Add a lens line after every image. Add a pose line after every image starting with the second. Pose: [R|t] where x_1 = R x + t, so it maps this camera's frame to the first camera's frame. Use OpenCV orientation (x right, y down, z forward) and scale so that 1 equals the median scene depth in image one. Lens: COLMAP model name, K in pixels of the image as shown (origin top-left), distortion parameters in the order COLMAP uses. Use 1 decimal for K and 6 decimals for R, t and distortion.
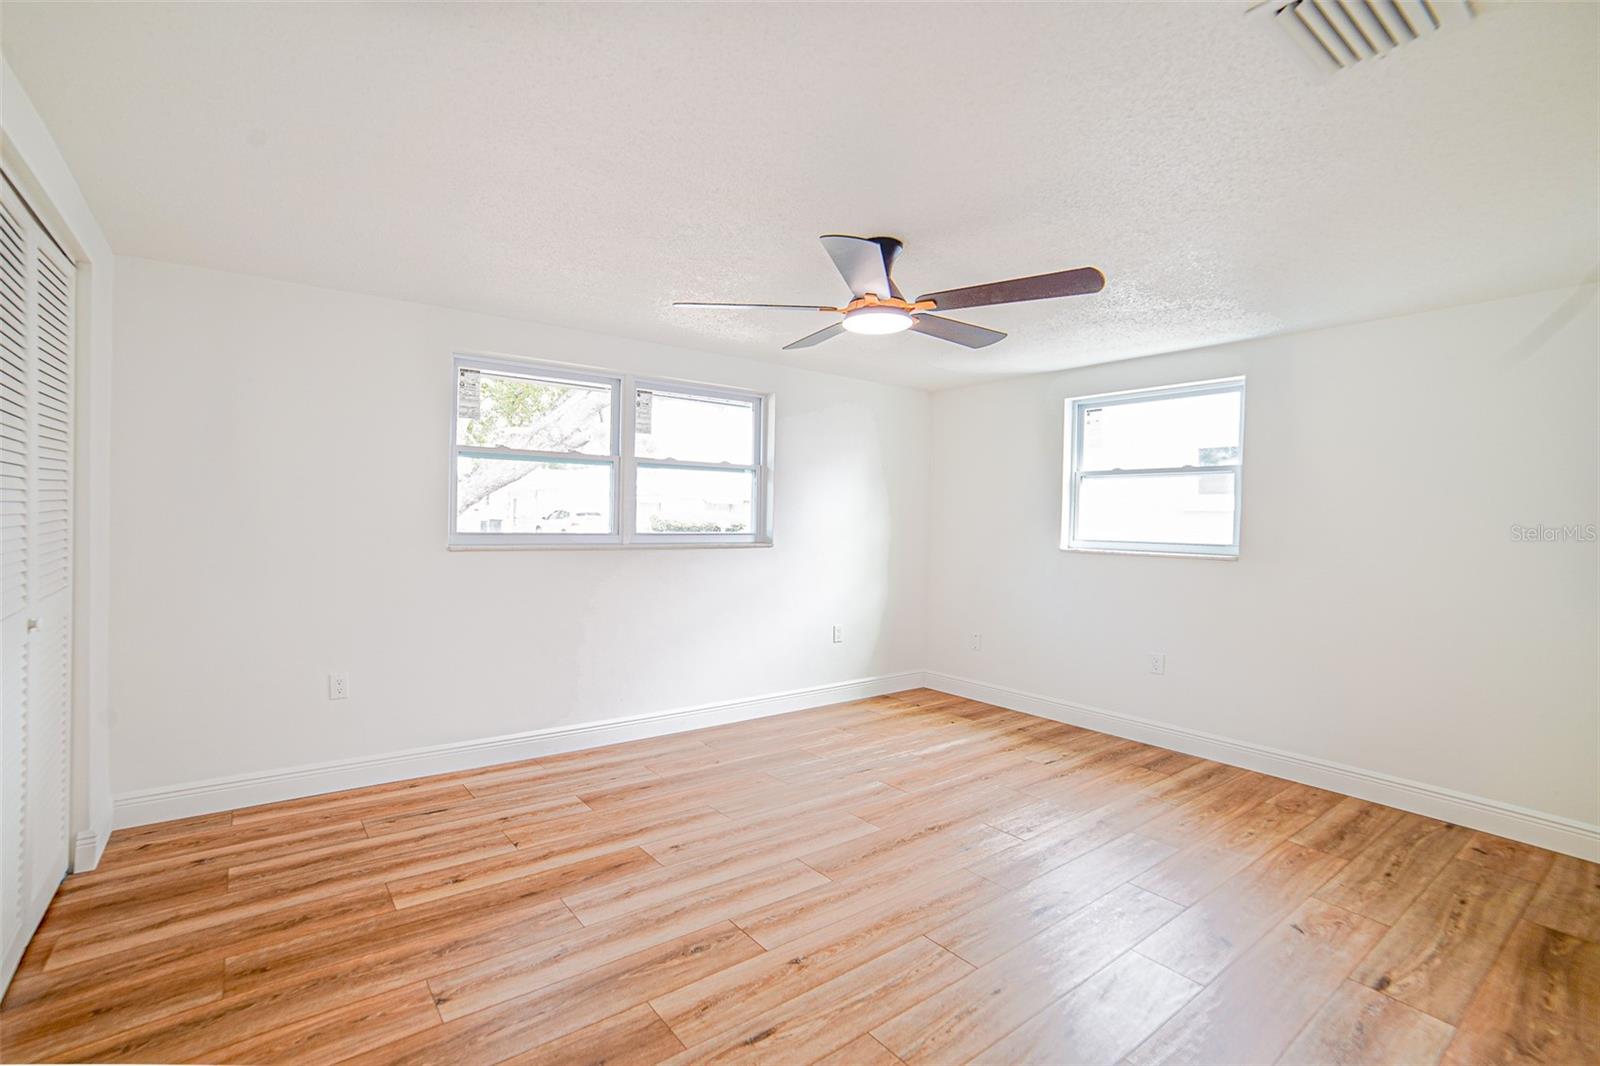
lens RADIAL K [[677.1, 0, 795.5], [0, 677.1, 515.0], [0, 0, 1]] dist [0.000198, 0.000434]
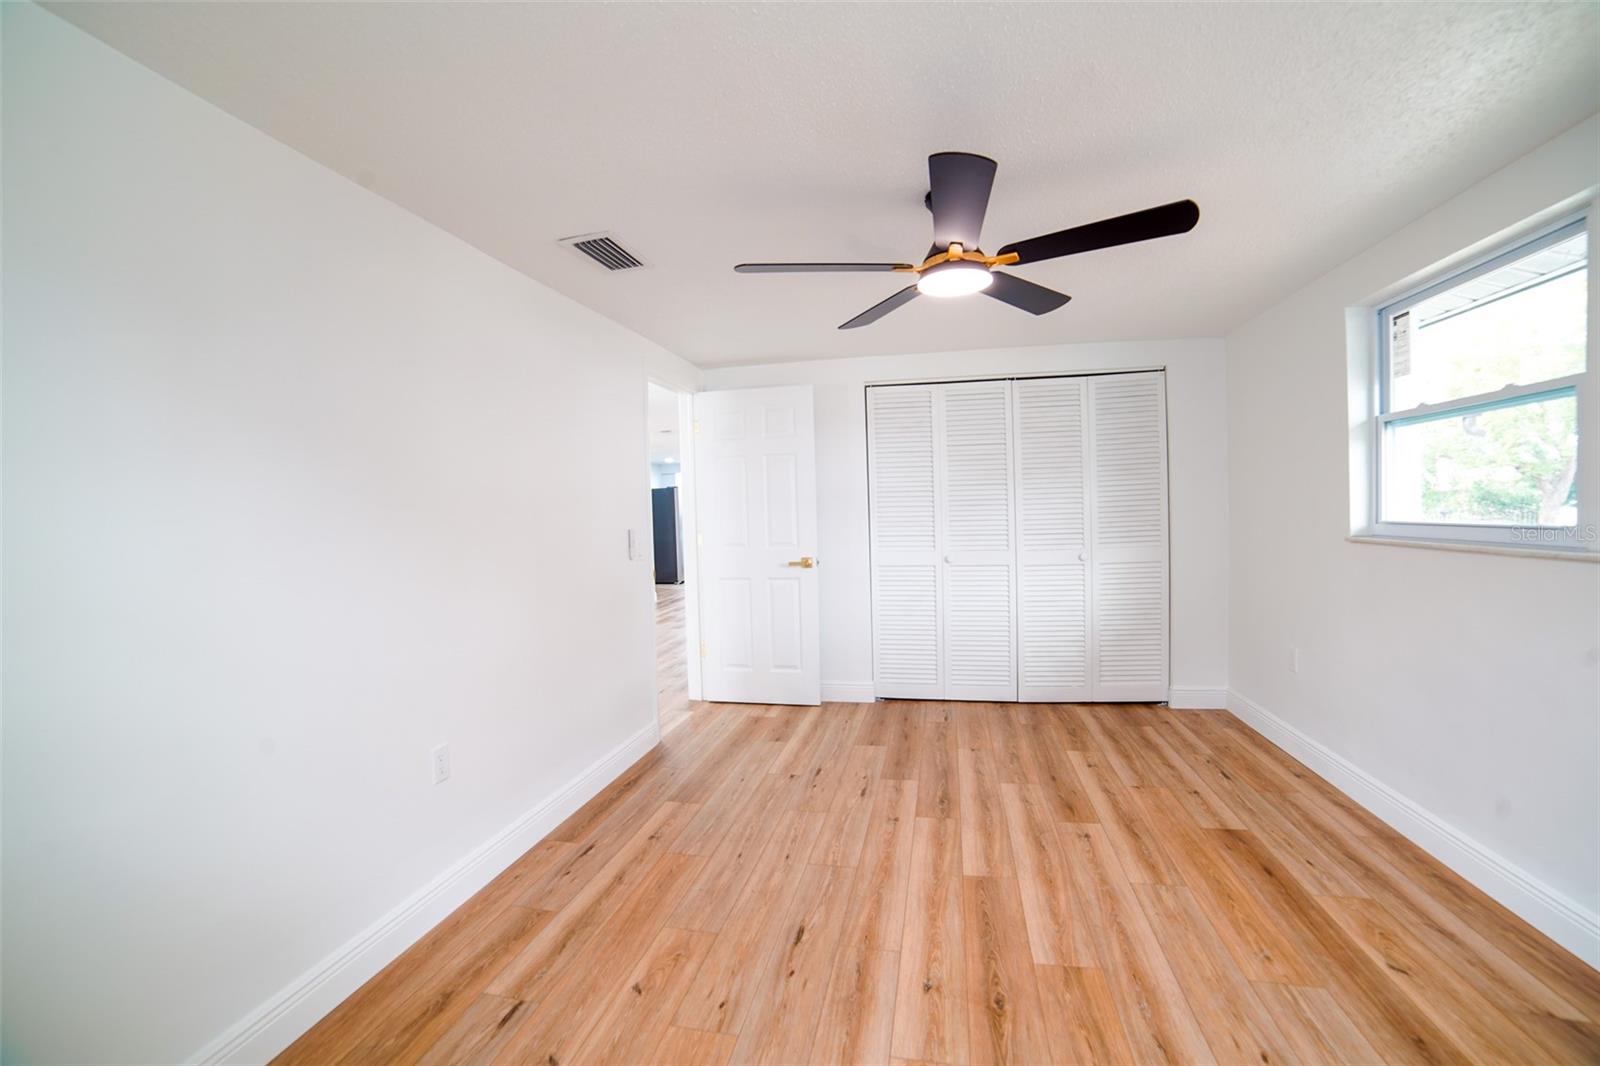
lens RADIAL K [[677.1, 0, 795.5], [0, 677.1, 515.0], [0, 0, 1]] dist [0.000198, 0.000434]
pose [[-0.779036, -0.002385, -0.626975, 0.895021], [0.010779, 0.999794, -0.017197, -0.010994], [0.626886, -0.020156, -0.778850, 1.613311]]
